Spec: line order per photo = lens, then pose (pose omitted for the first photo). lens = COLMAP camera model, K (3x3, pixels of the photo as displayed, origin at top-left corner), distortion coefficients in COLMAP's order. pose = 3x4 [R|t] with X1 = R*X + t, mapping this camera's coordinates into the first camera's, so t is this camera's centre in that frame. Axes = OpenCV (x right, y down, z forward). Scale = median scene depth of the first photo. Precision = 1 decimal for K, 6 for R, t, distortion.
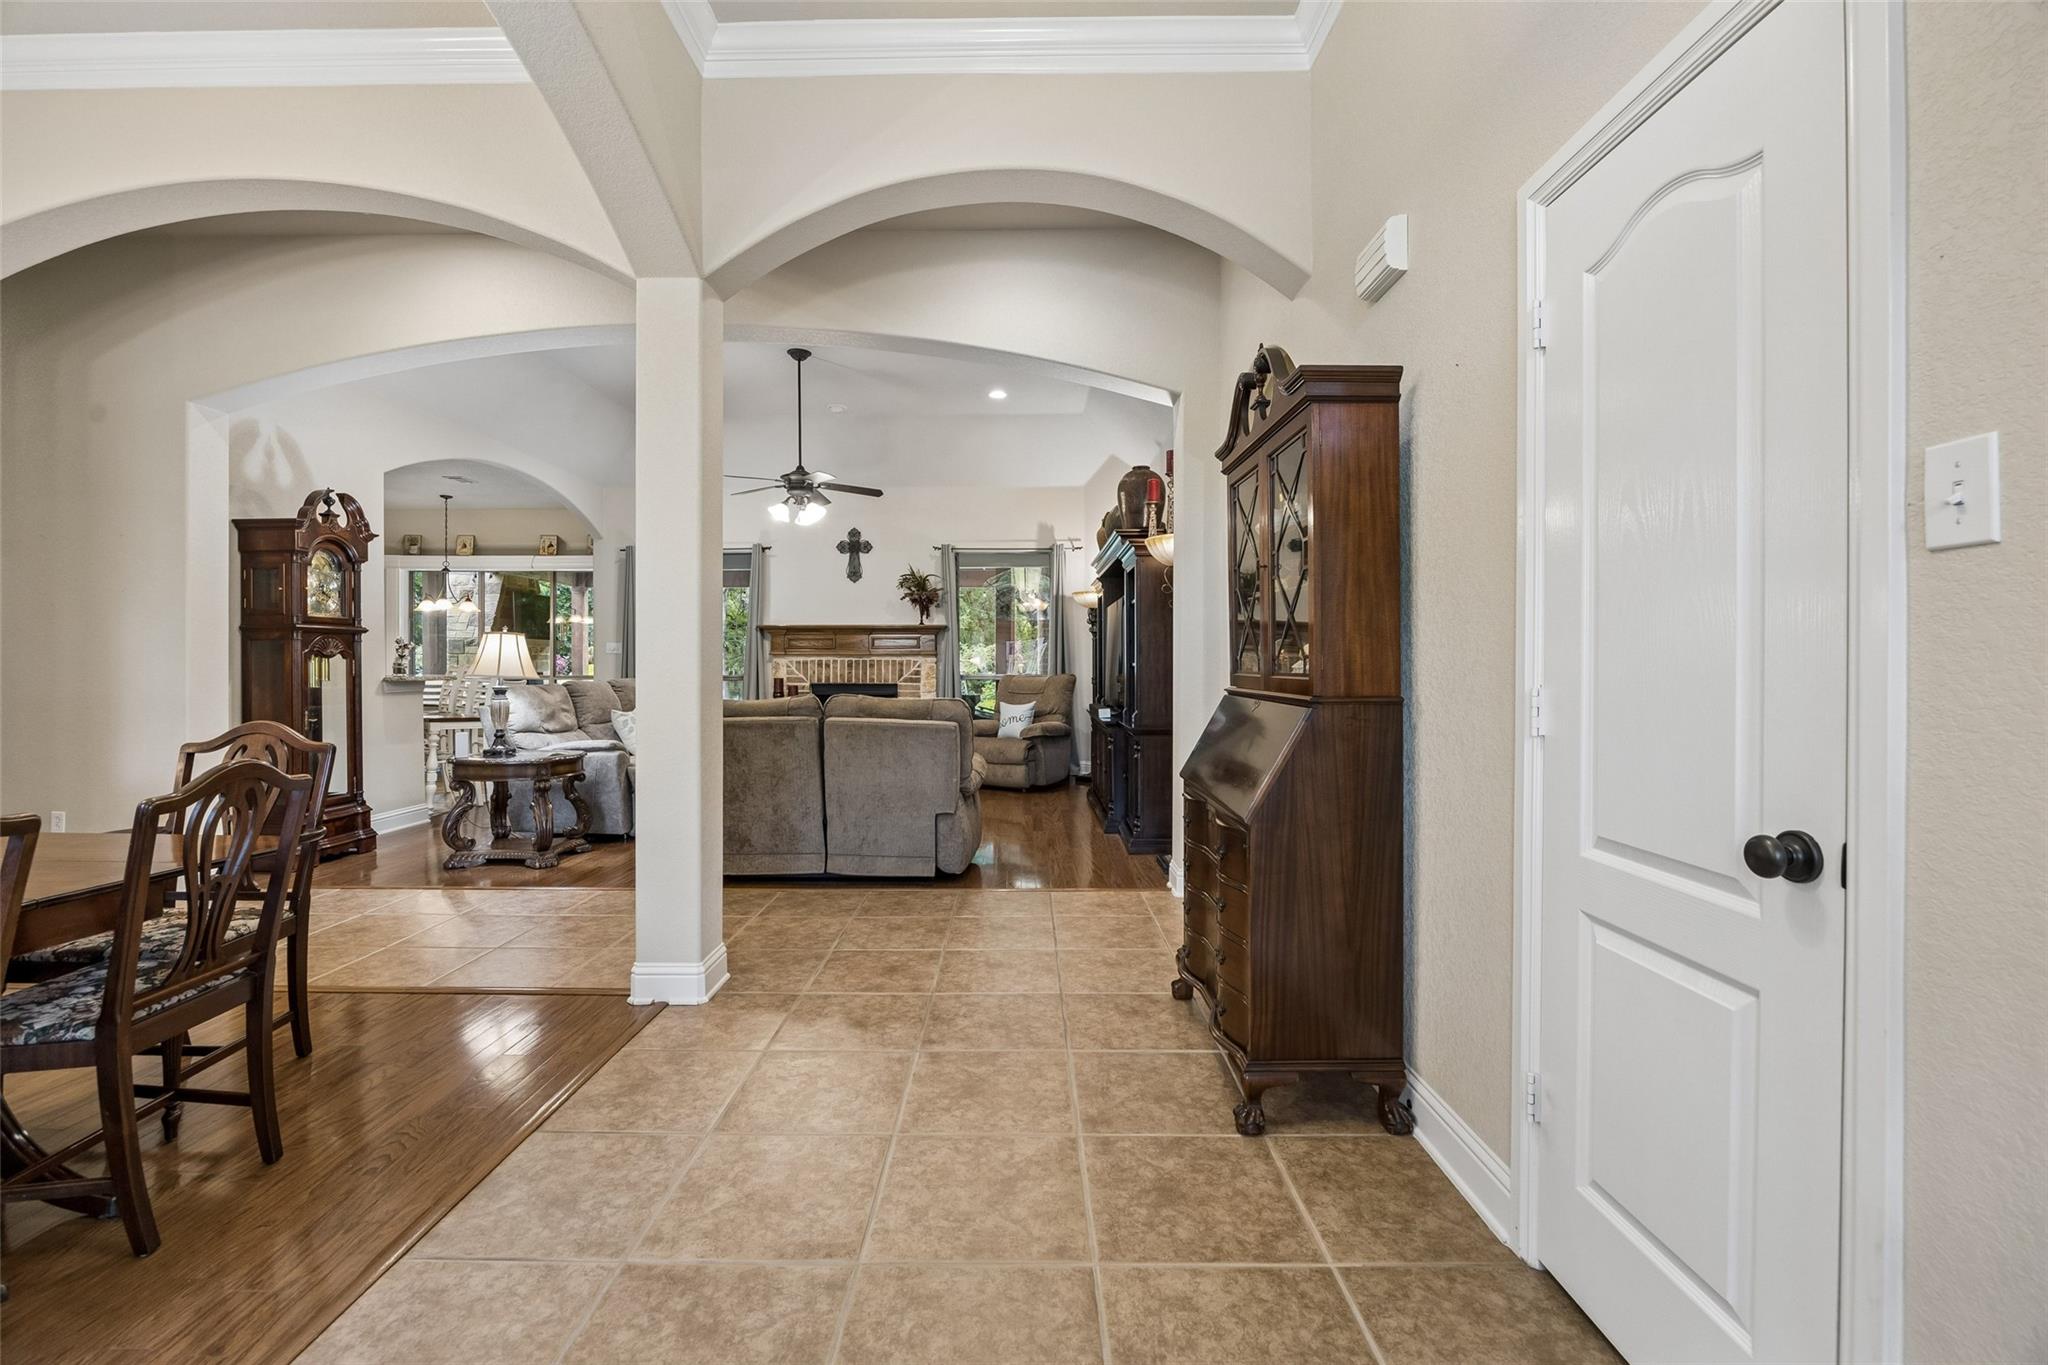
lens RADIAL K [[873.5, 0, 1025.3], [0, 873.5, 673.0], [0, 0, 1]] dist [-0.000941, -0.000015]
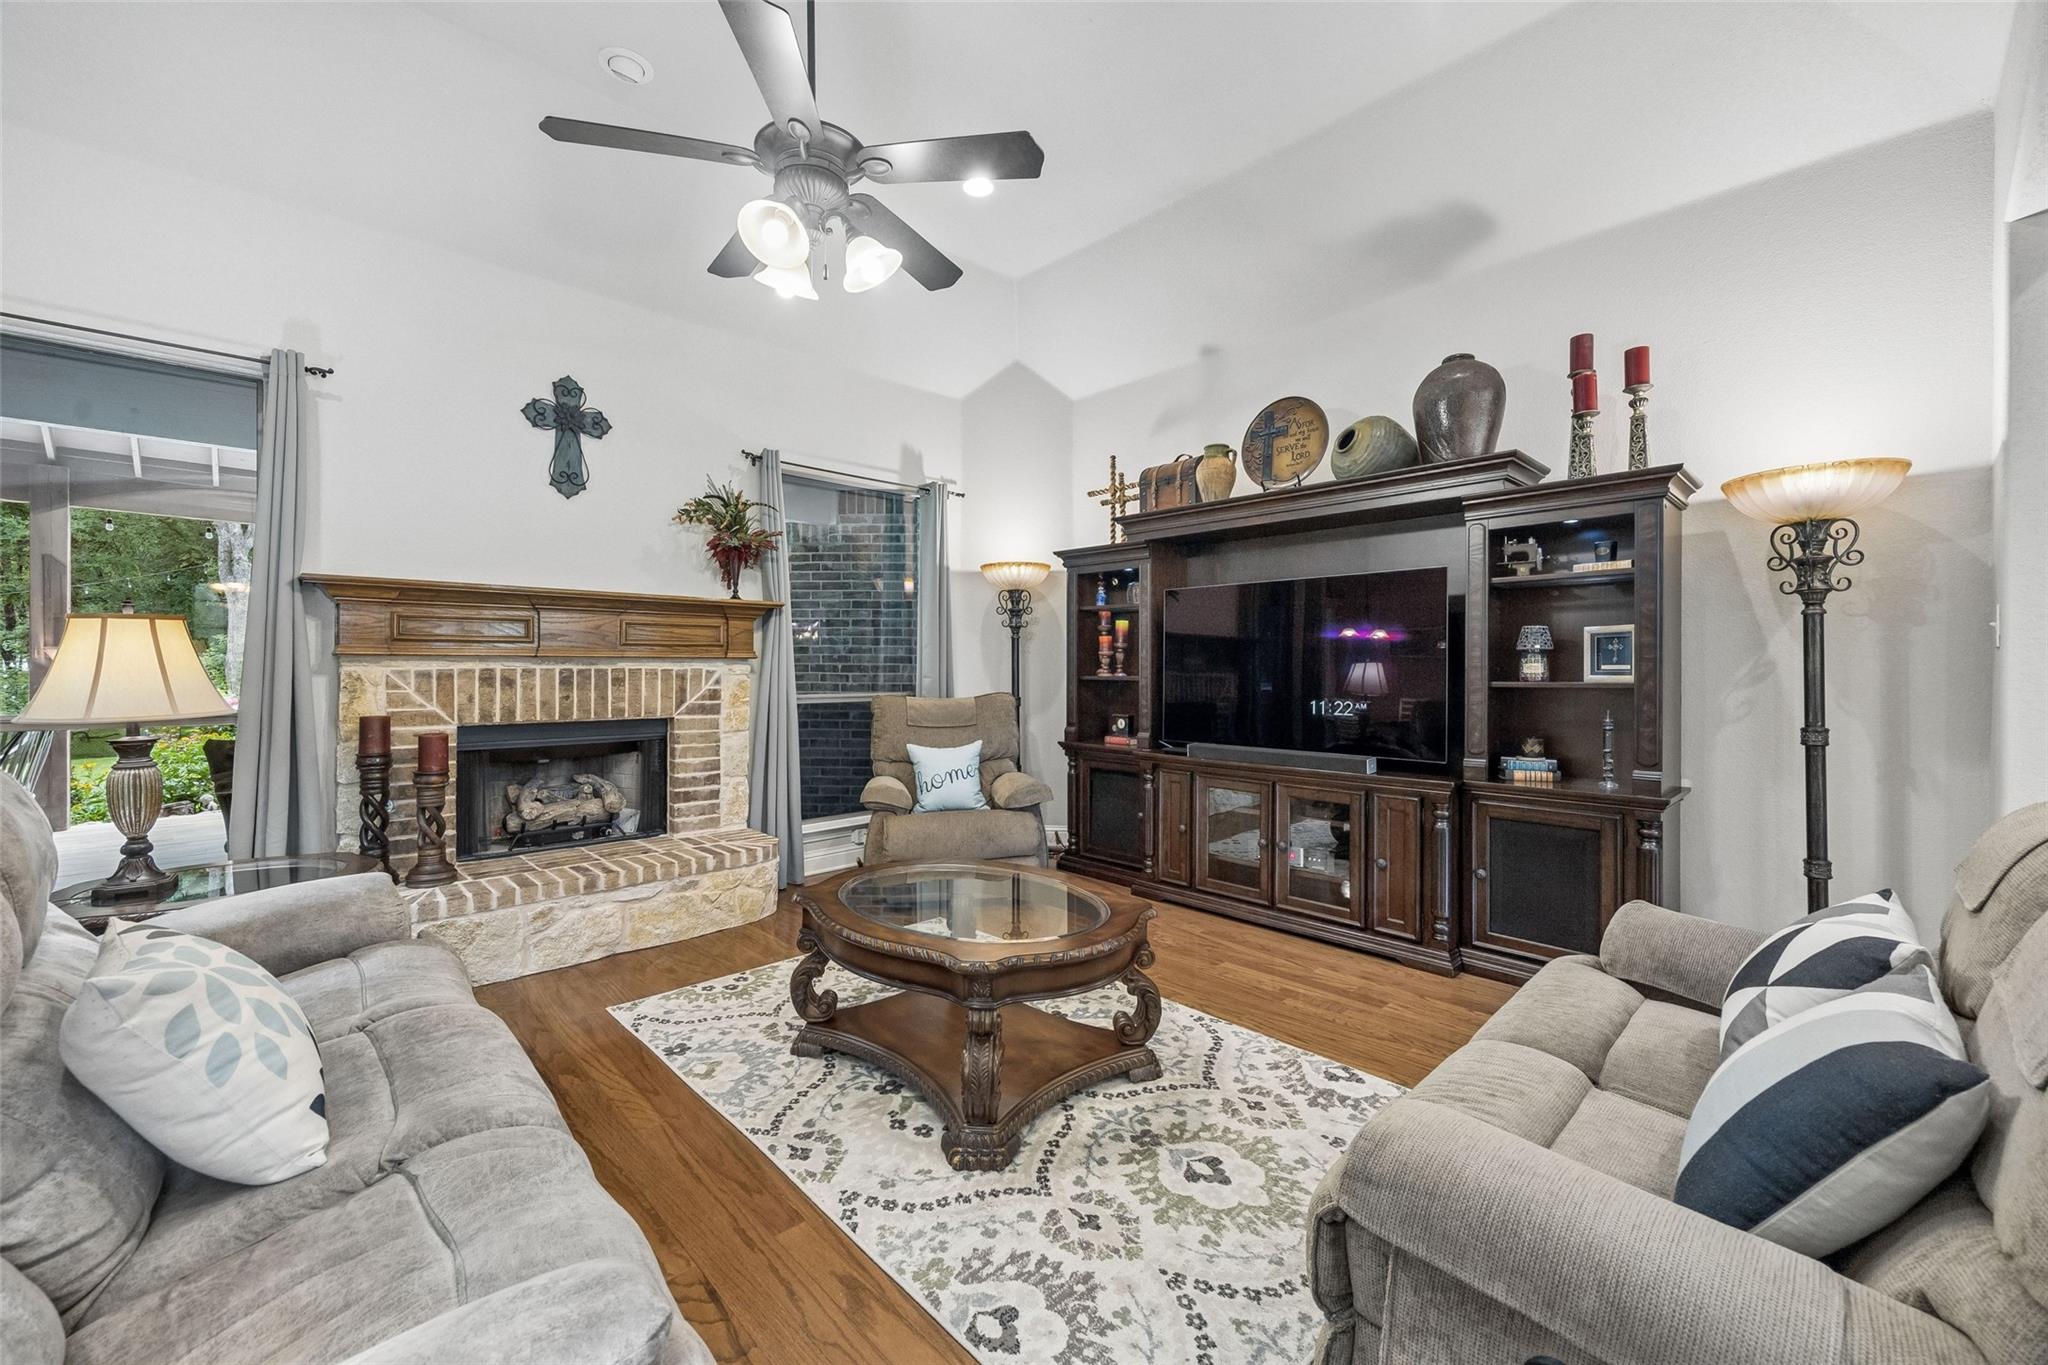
lens RADIAL K [[803.6, 0, 1017.2], [0, 803.6, 673.7], [0, 0, 1]] dist [0.002653, 0.000007]
pose [[0.729084, -0.002569, 0.684419, -0.314004], [-0.003462, 0.999966, 0.007441, -0.016341], [-0.684416, -0.007794, 0.729050, 0.541183]]
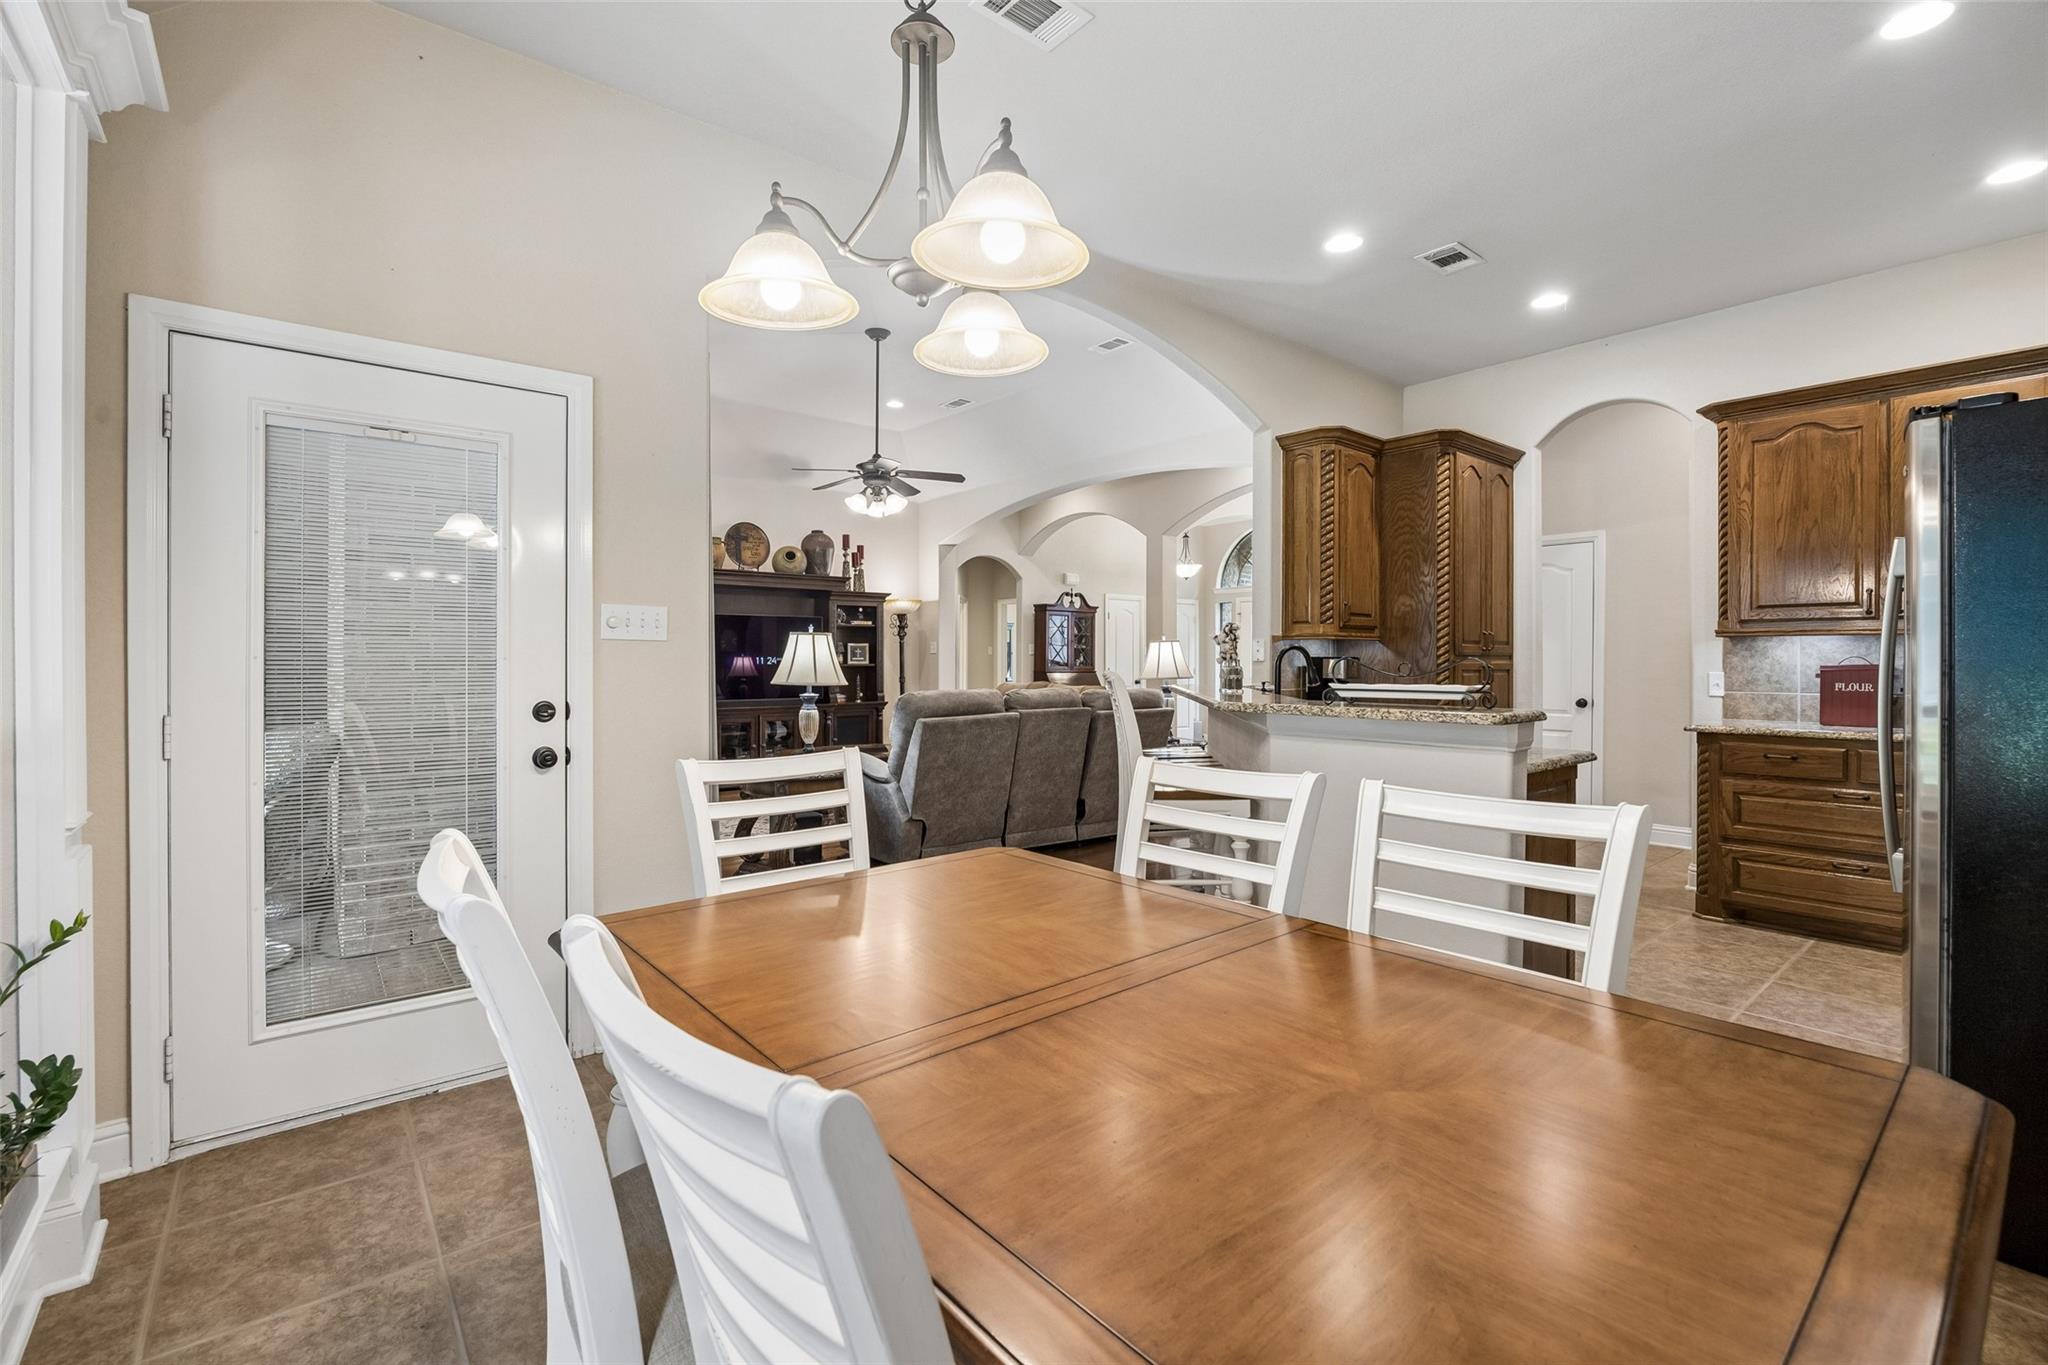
lens RADIAL K [[909.4, 0, 1023.3], [0, 909.4, 671.2], [0, 0, 1]] dist [-0.014753, 0.000391]
pose [[-0.644127, -0.003758, 0.764909, -0.984664], [0.006384, 0.999927, 0.010289, -0.011724], [-0.764892, 0.011511, -0.644056, 1.333369]]
